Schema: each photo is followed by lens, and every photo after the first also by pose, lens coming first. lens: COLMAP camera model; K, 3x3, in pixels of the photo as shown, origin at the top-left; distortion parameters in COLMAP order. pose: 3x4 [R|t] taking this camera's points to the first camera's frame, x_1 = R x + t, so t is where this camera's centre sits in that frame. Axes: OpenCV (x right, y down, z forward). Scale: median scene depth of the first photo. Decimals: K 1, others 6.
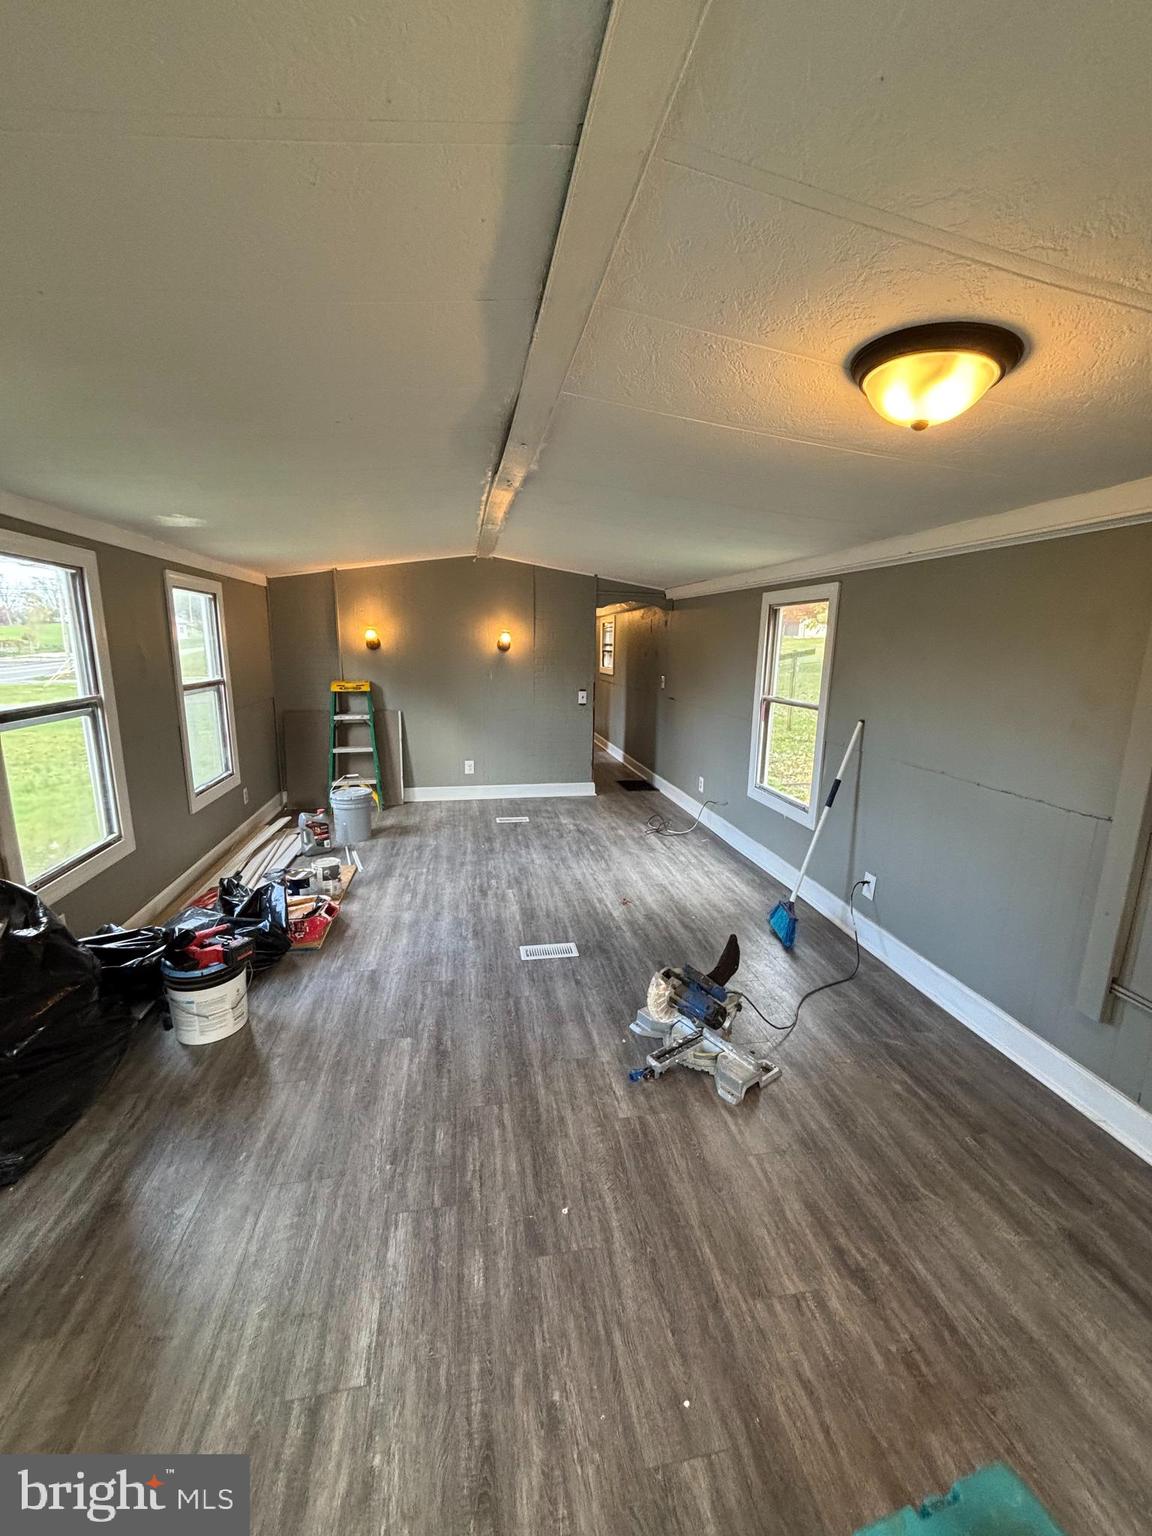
lens RADIAL K [[615.5, 0, 577.9], [0, 615.5, 765.3], [0, 0, 1]] dist [-0.002340, 0.002464]
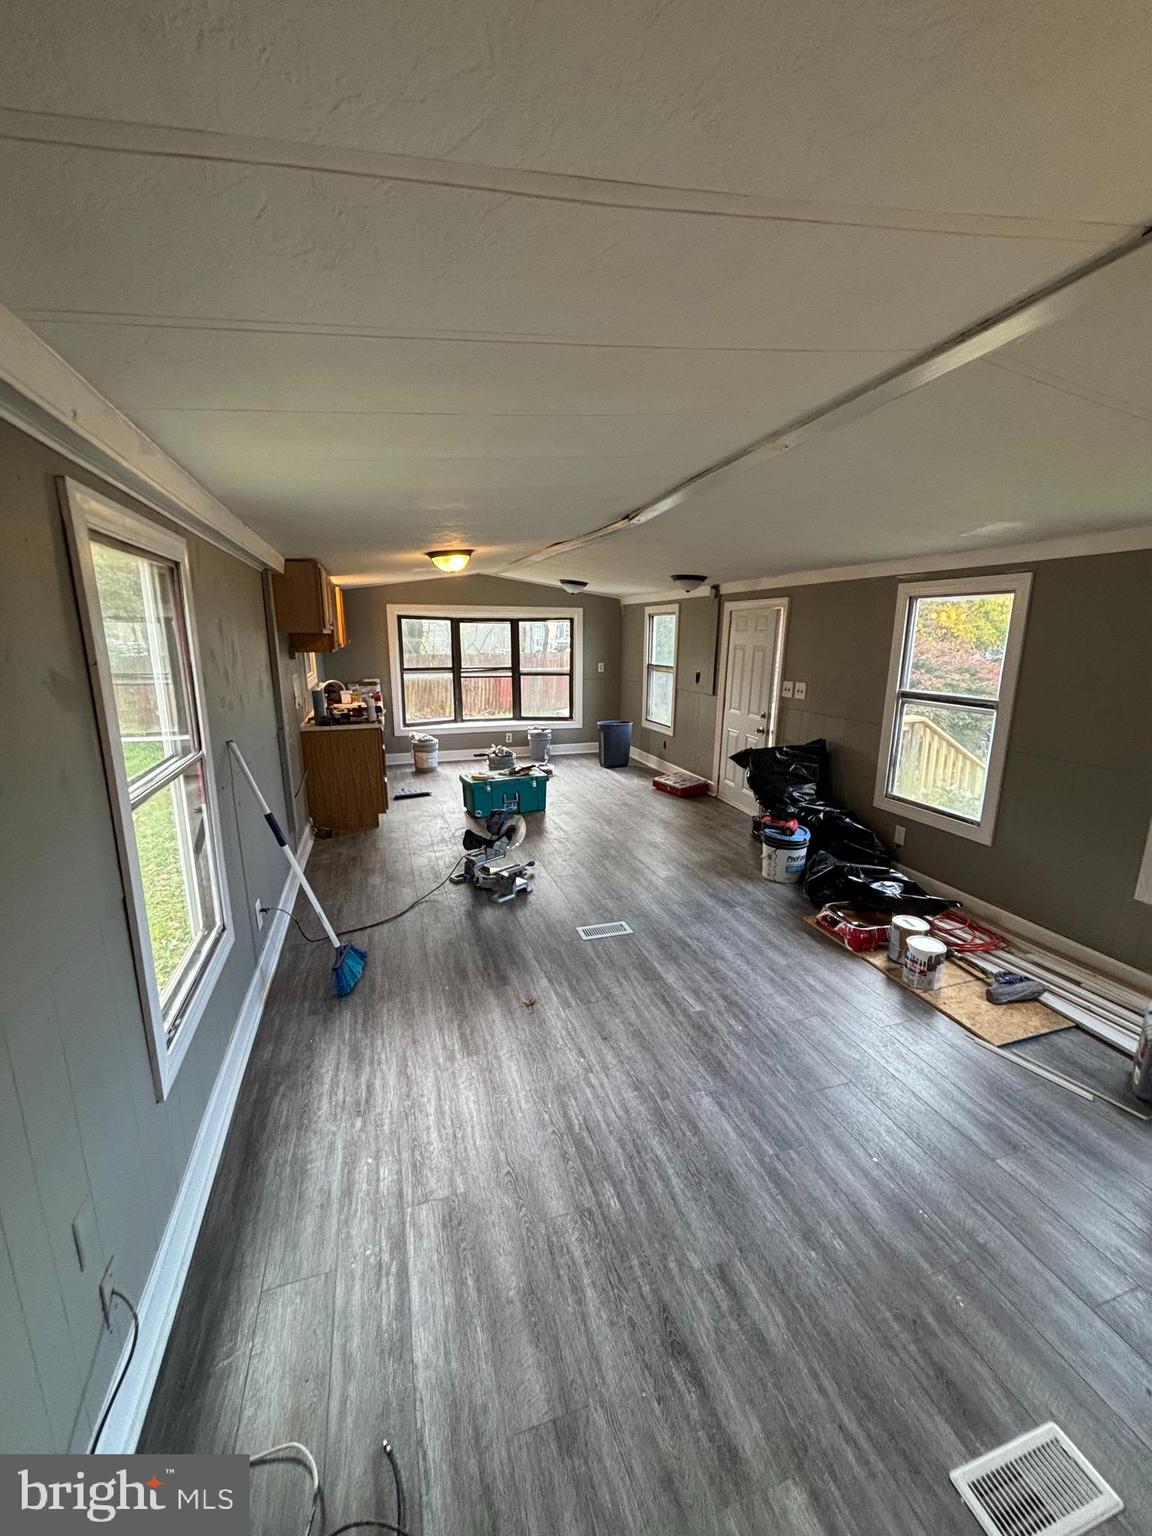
lens RADIAL K [[615.5, 0, 572.2], [0, 615.5, 774.7], [0, 0, 1]] dist [-0.002340, 0.002464]
pose [[-0.992624, 0.006642, -0.121048, 0.115944], [-0.043895, 0.911057, 0.409938, -0.325353], [0.113005, 0.412228, -0.904045, 1.558186]]
